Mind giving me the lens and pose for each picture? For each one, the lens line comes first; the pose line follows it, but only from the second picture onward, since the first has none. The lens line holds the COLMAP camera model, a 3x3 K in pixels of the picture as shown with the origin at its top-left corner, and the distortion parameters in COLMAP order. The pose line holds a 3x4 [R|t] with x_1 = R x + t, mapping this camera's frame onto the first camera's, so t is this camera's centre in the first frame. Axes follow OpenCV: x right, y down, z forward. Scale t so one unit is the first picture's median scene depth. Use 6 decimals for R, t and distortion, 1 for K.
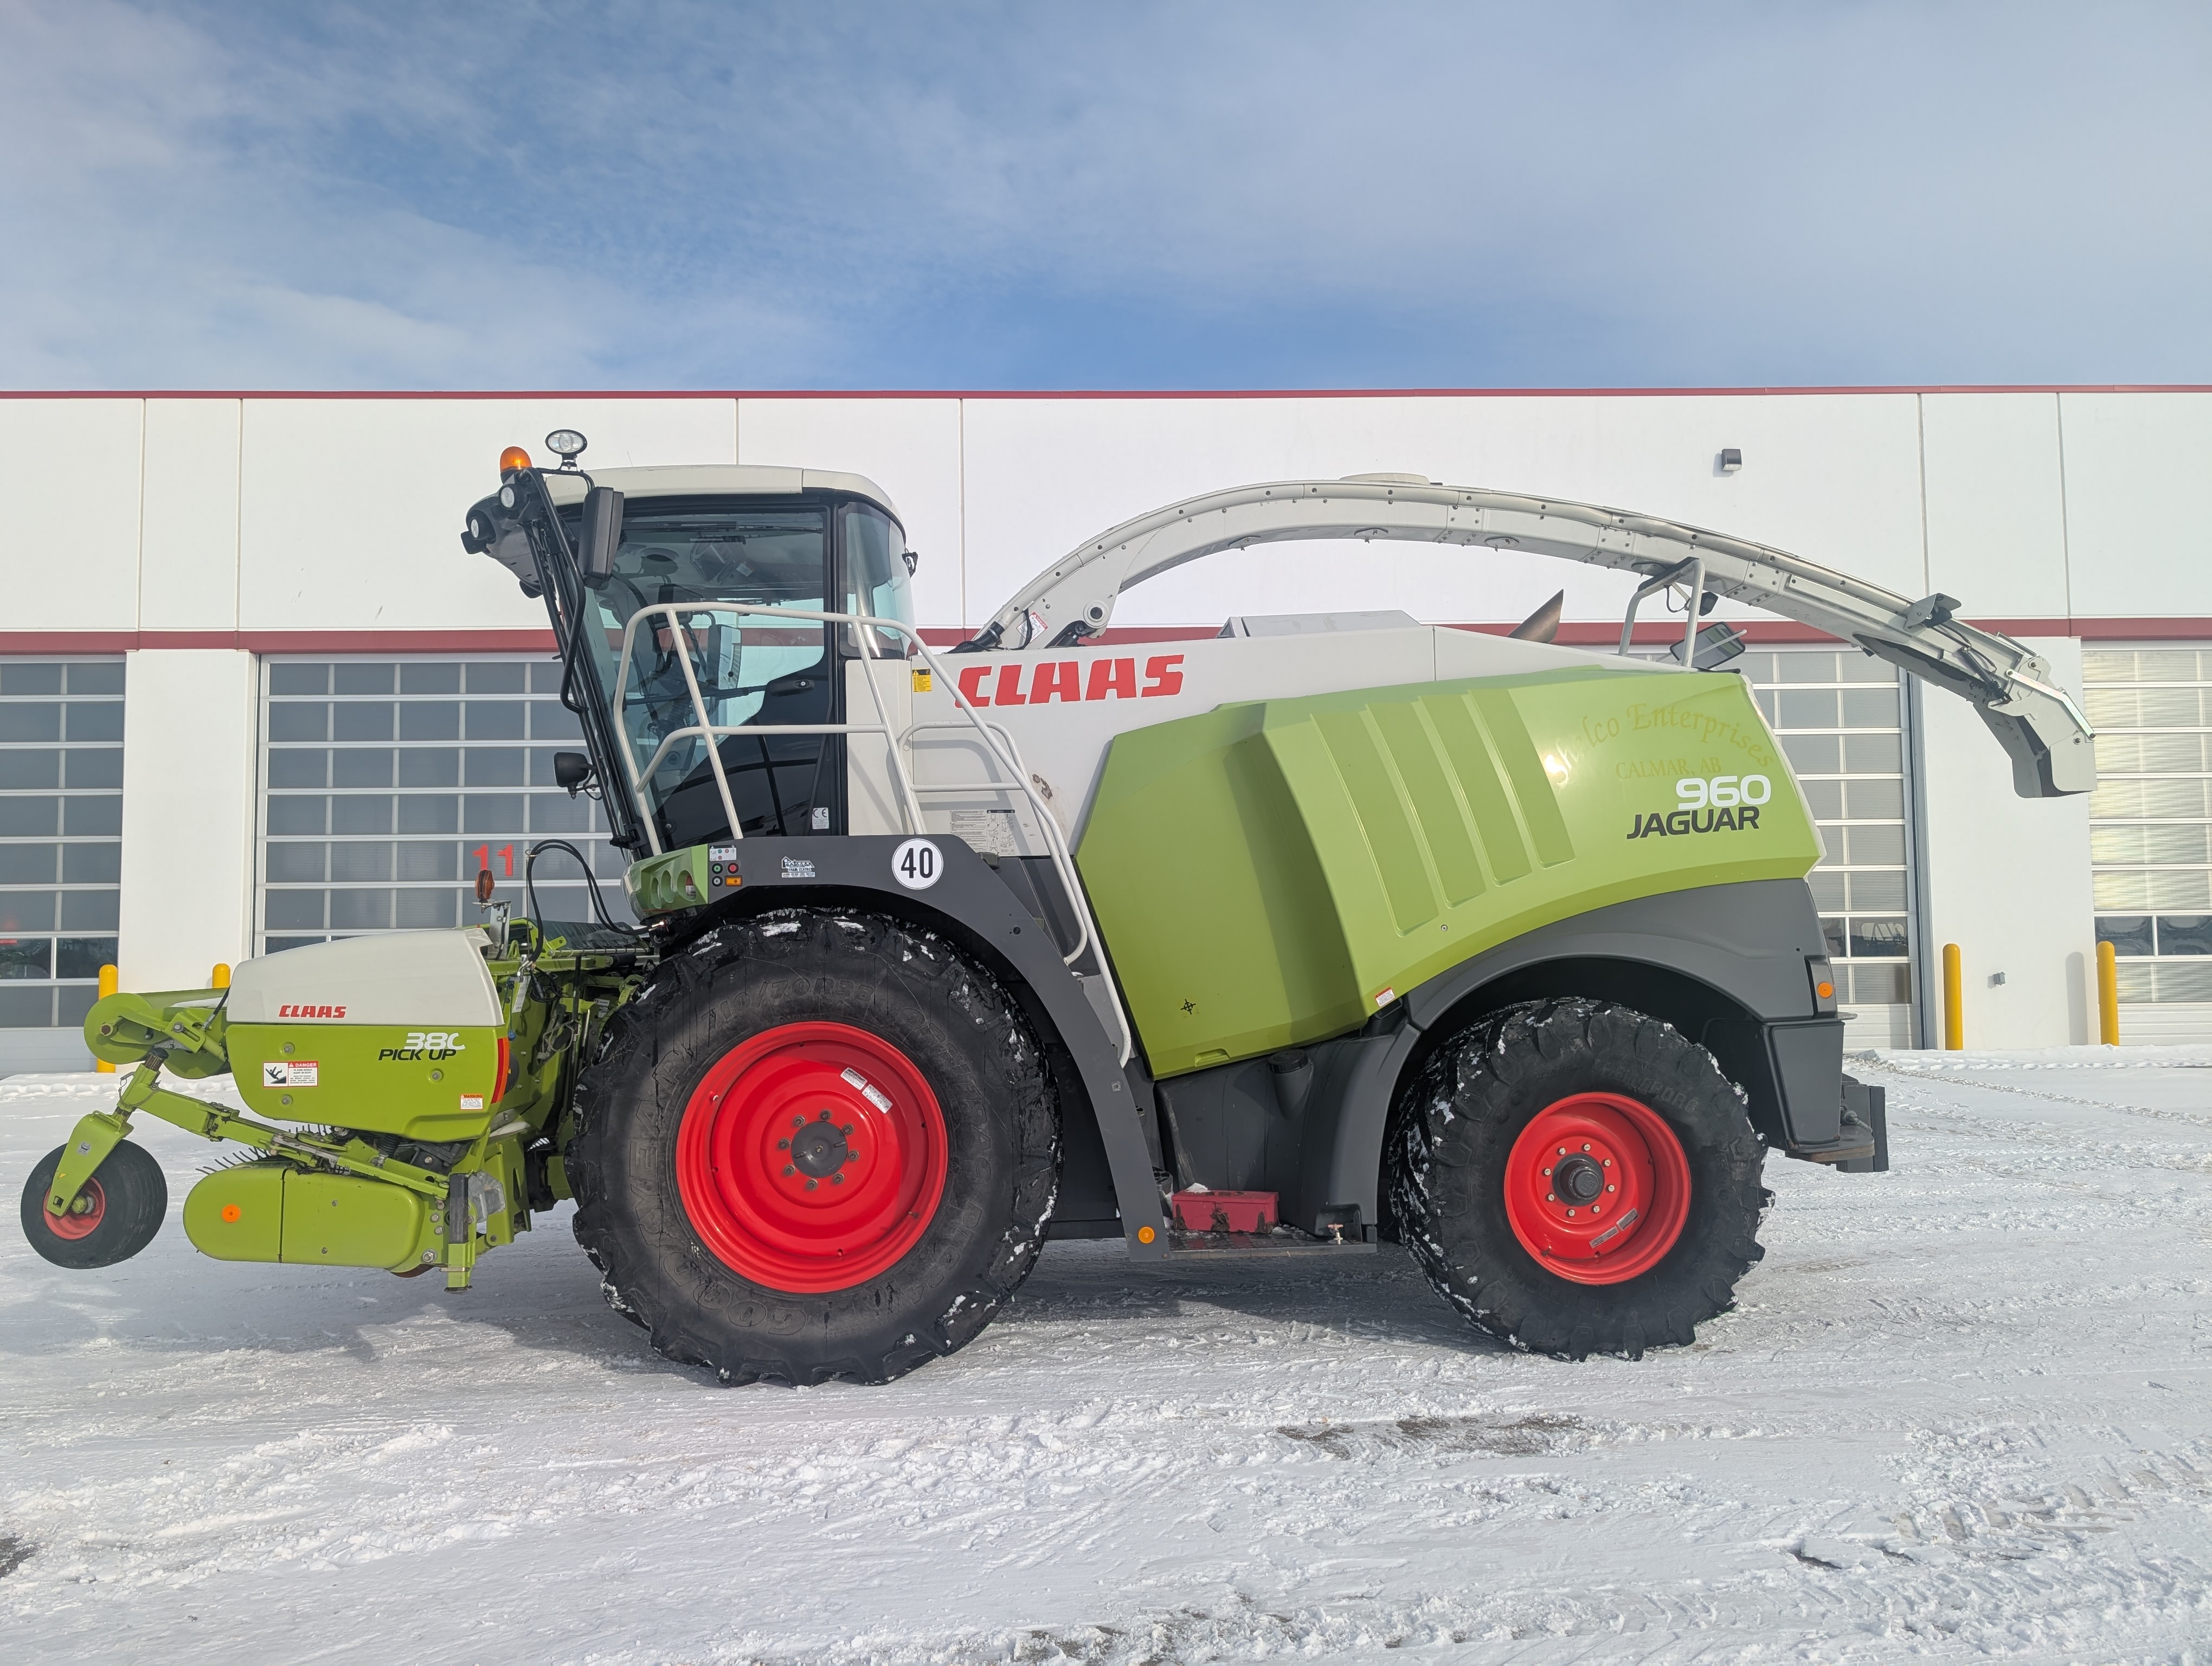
lens RADIAL K [[1598.8, 0, 1108.5], [0, 1598.8, 854.2], [0, 0, 1]] dist [0.036847, -0.039686]
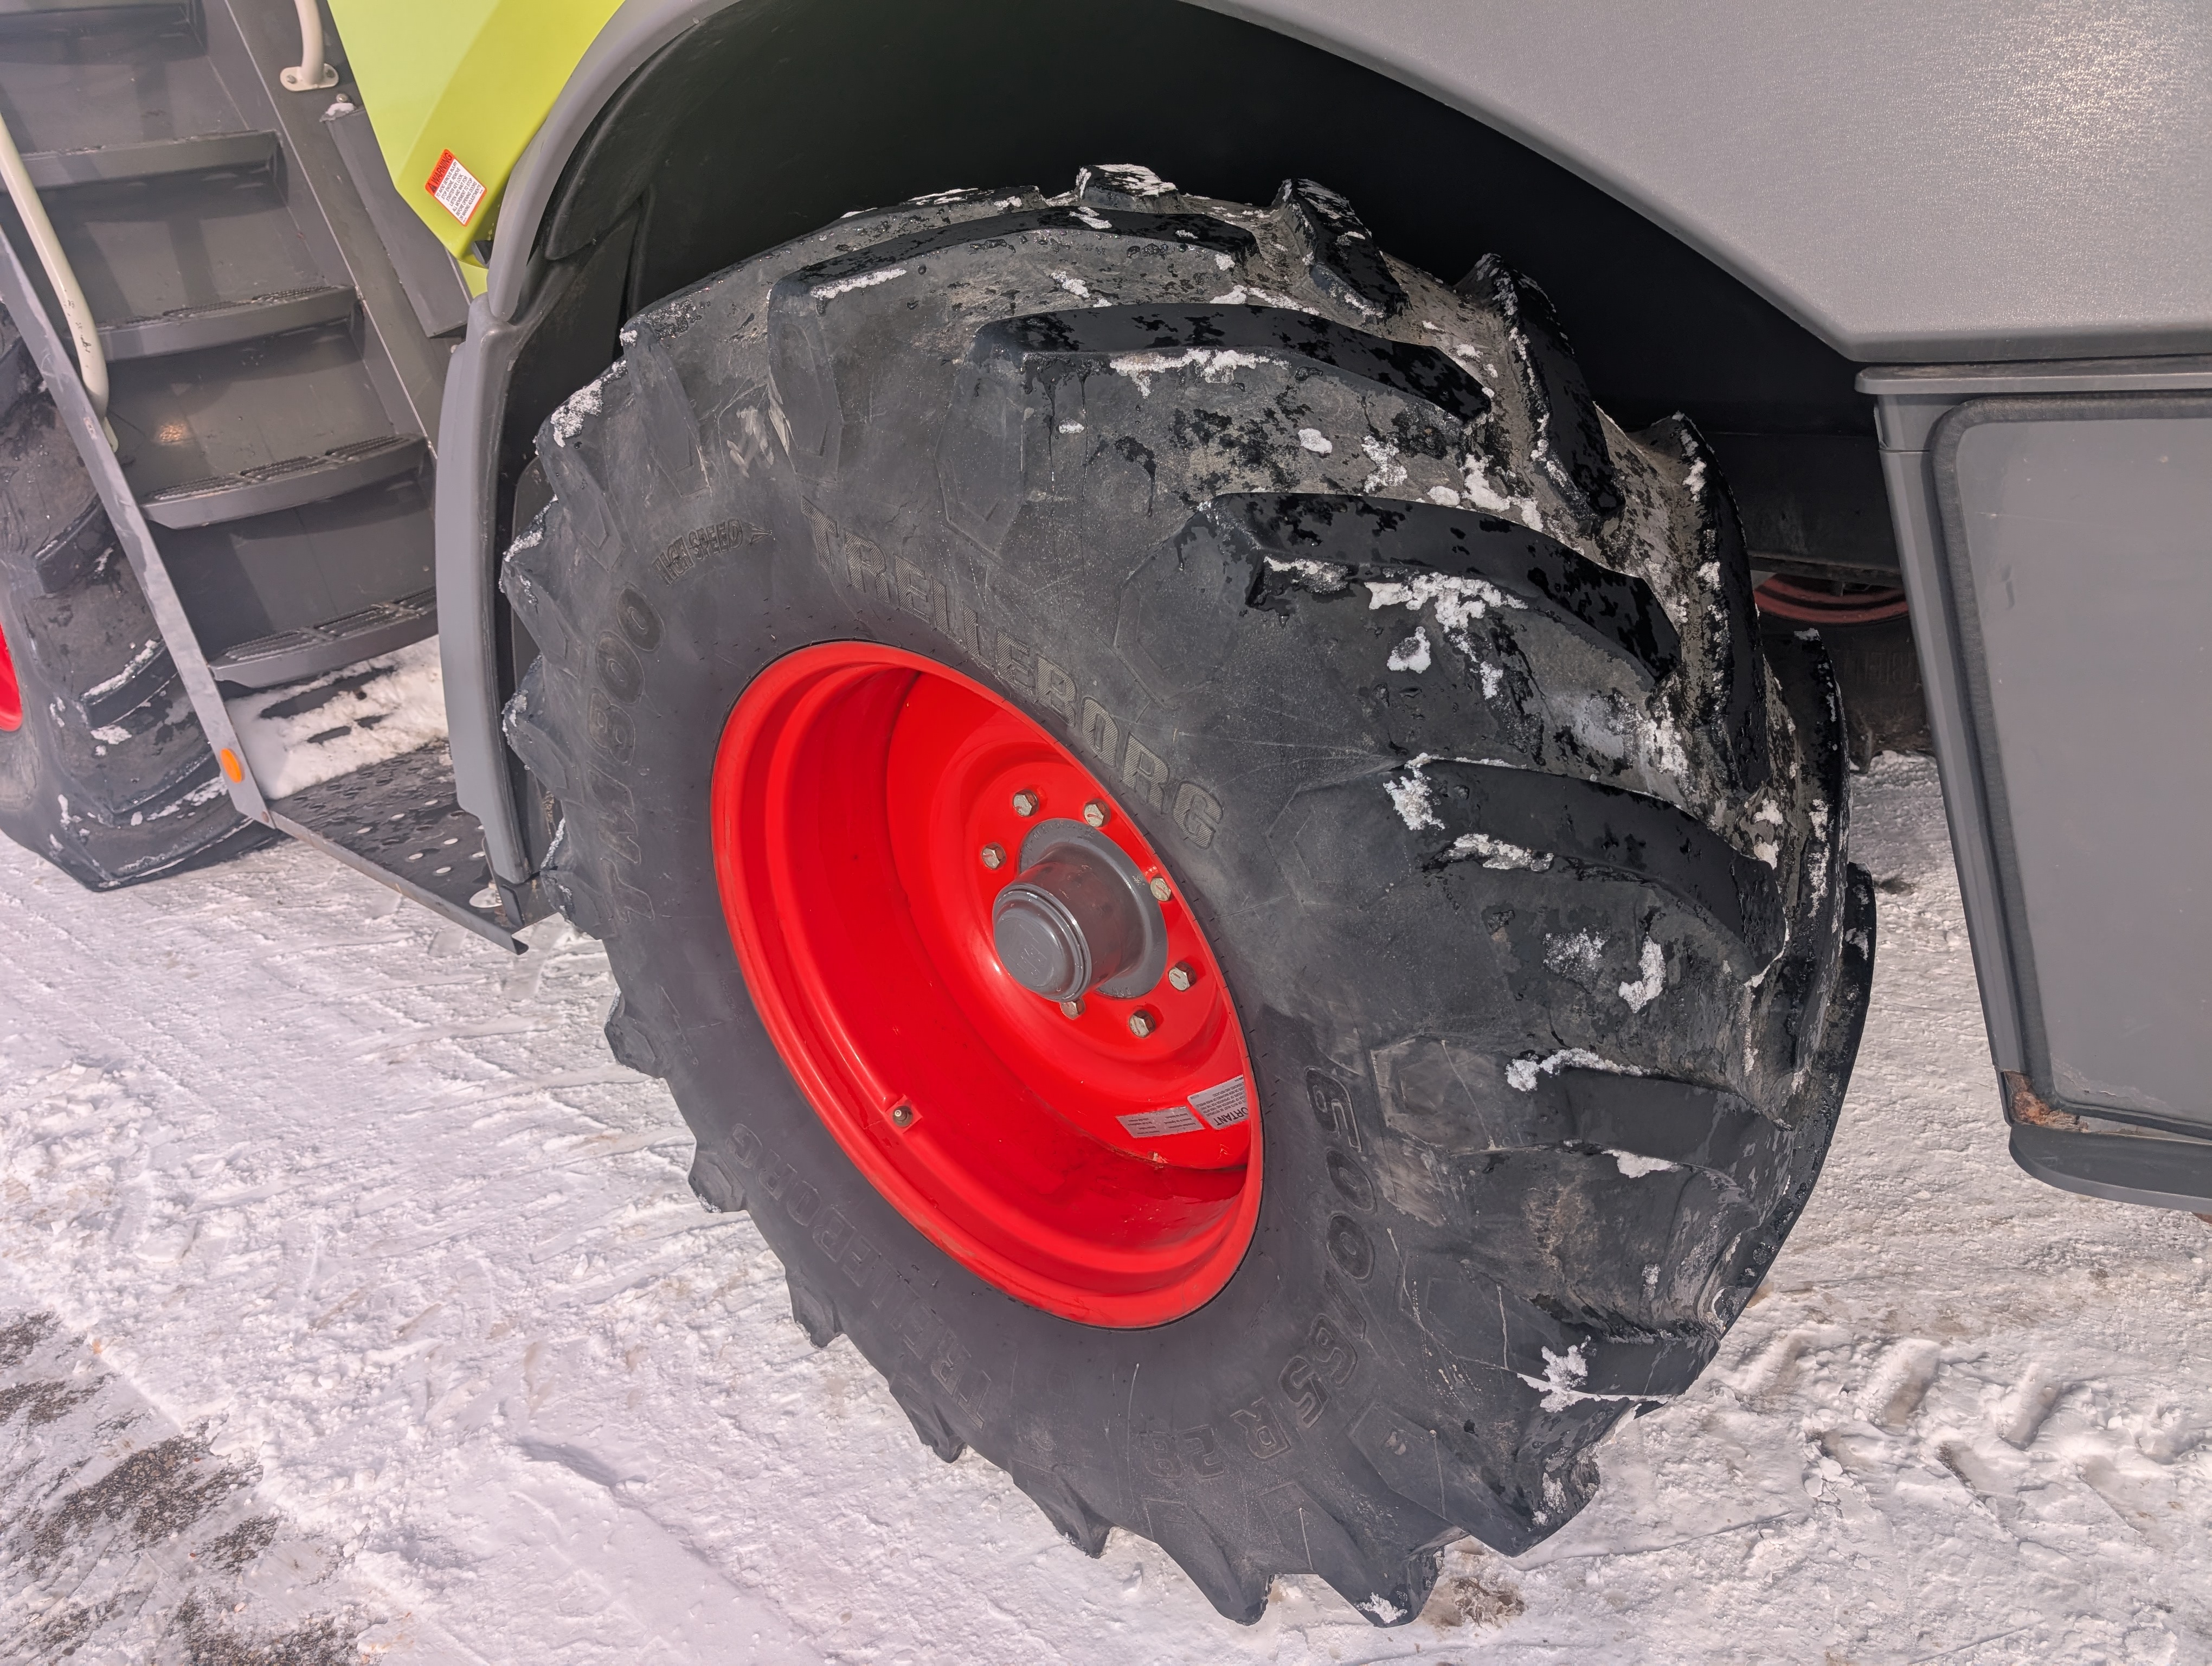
lens RADIAL K [[1609.6, 0, 1103.3], [0, 1609.6, 828.3], [0, 0, 1]] dist [-0.004655, -0.001655]
pose [[0.703904, 0.269293, -0.657267, 0.482498], [0.115810, 0.869450, 0.480255, 0.065763], [0.700790, -0.414171, 0.580823, 0.885160]]
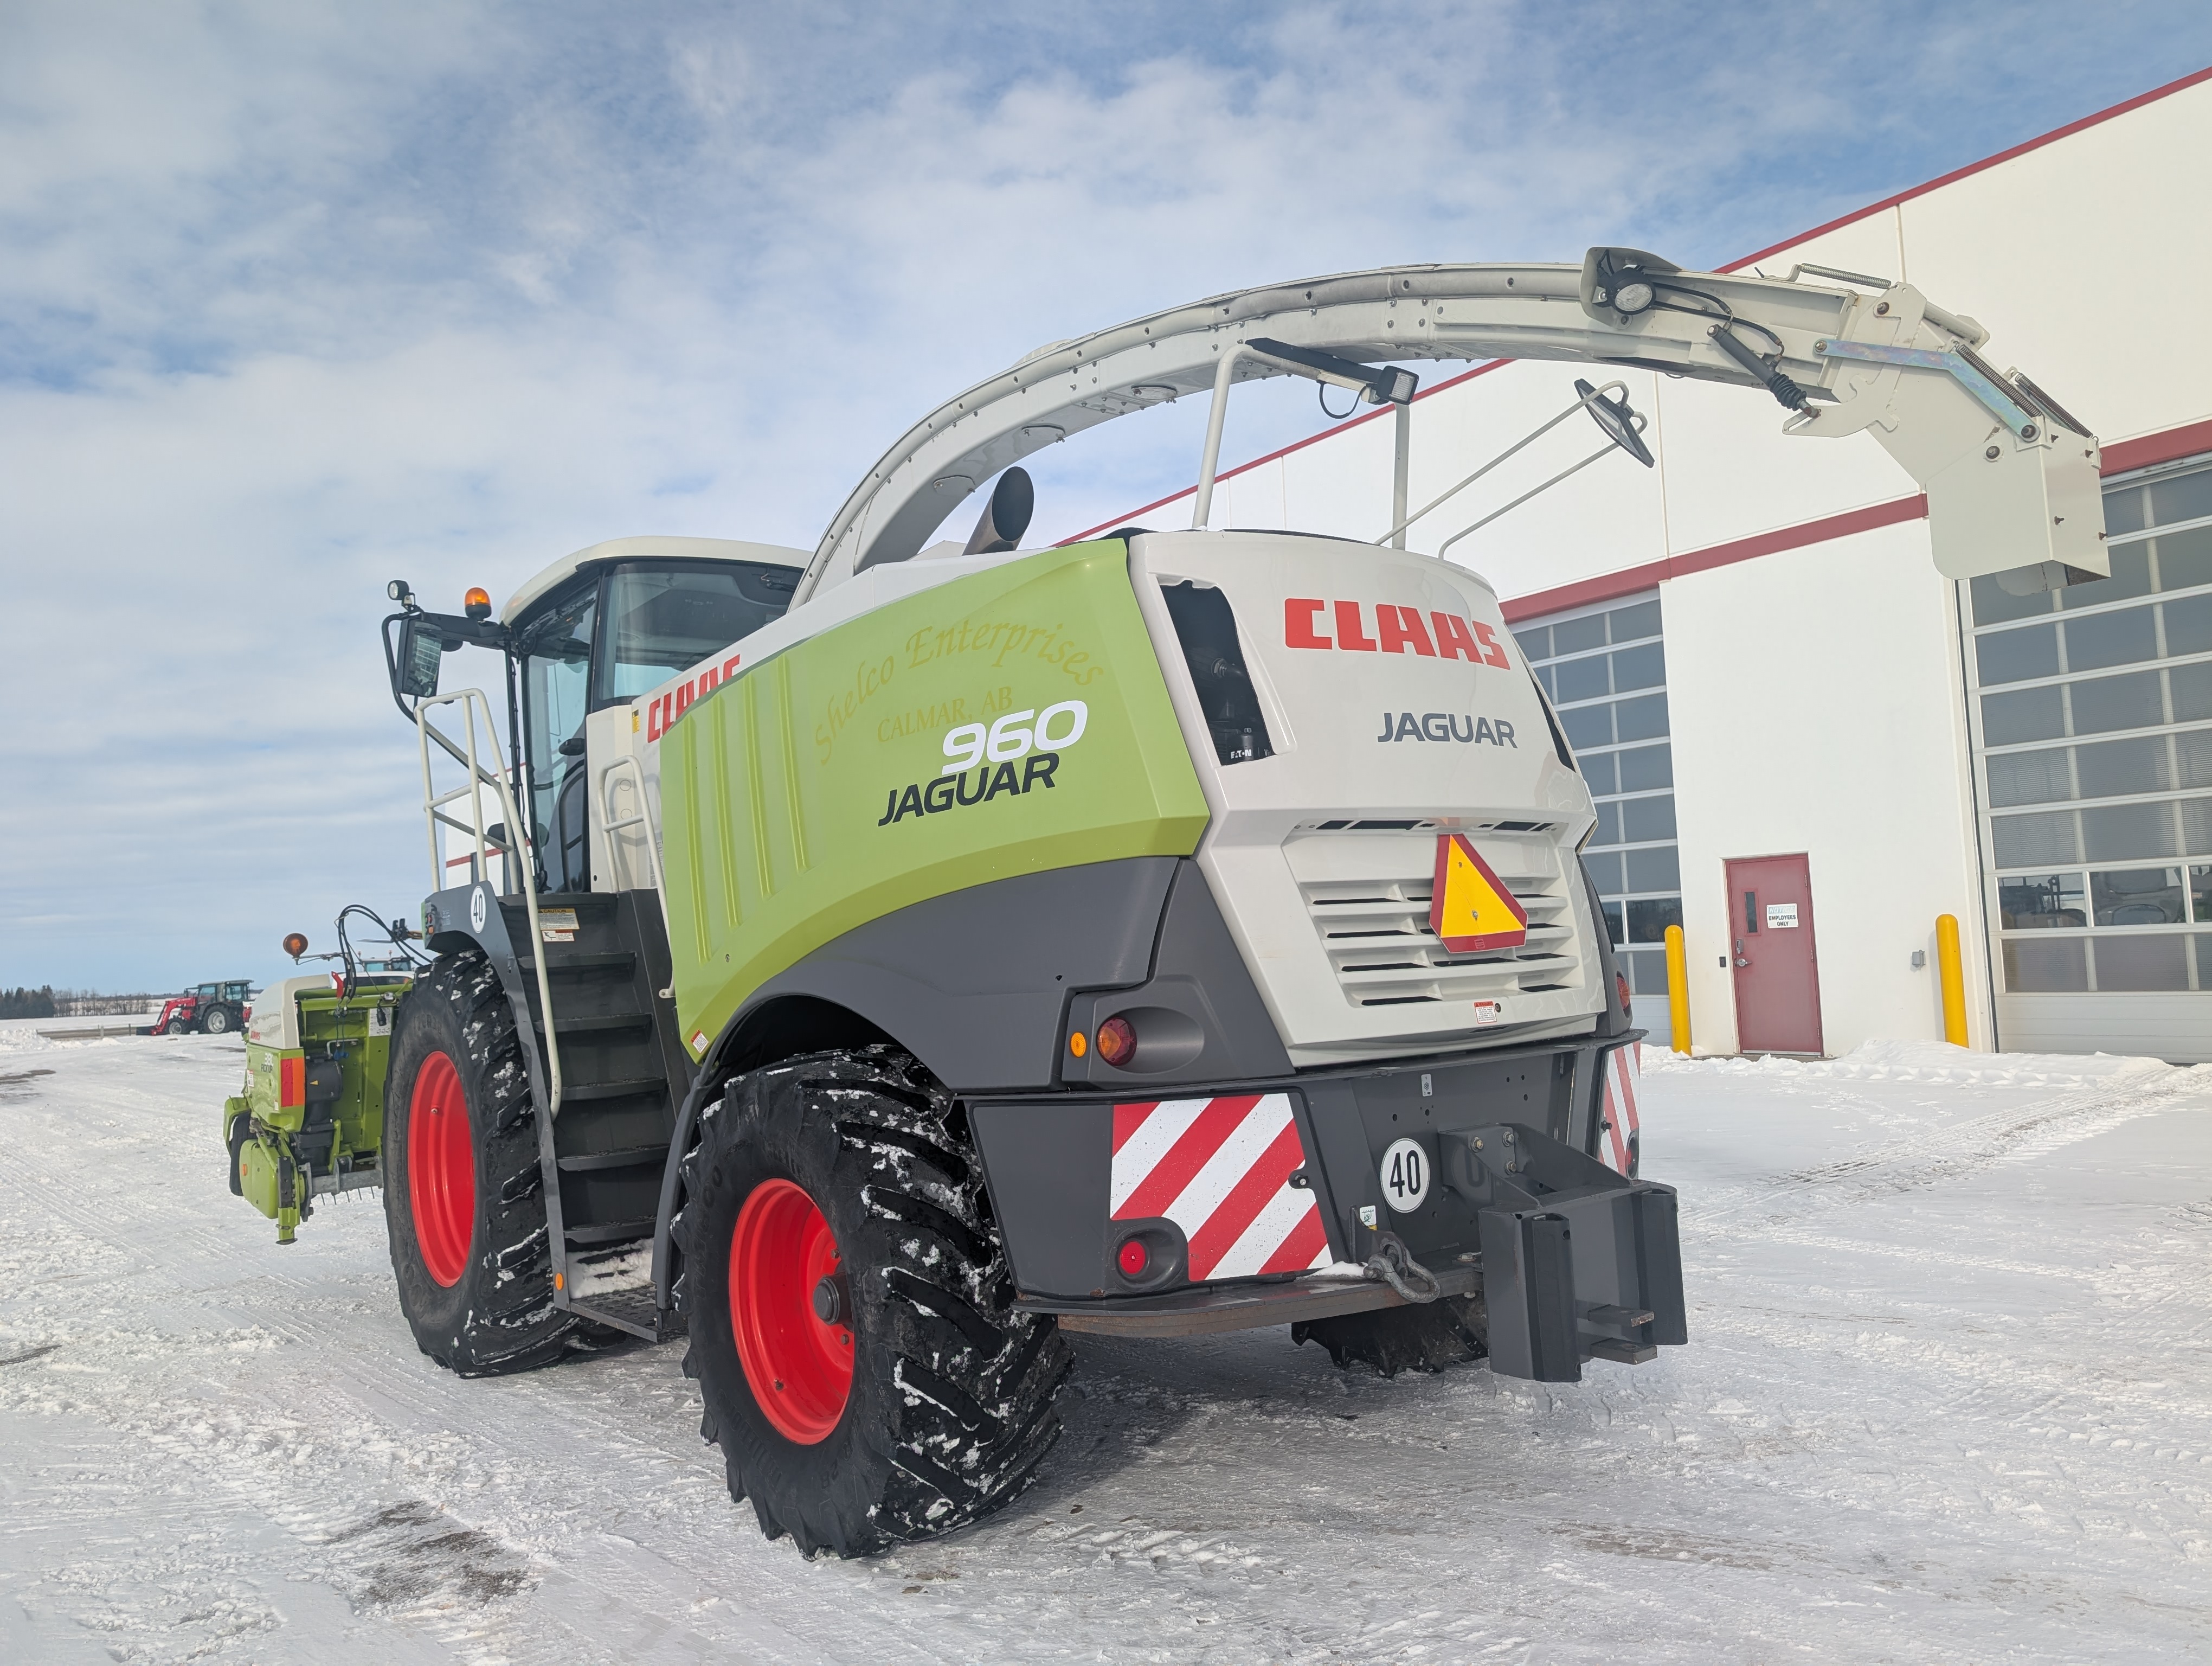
lens RADIAL K [[1577.7, 0, 1111.6], [0, 1577.7, 832.9], [0, 0, 1]] dist [0.036328, -0.032344]
pose [[0.574325, -0.077025, -0.814996, 1.006103], [0.089747, 0.995487, -0.030839, 0.025459], [0.813693, -0.055432, 0.578645, 0.714690]]
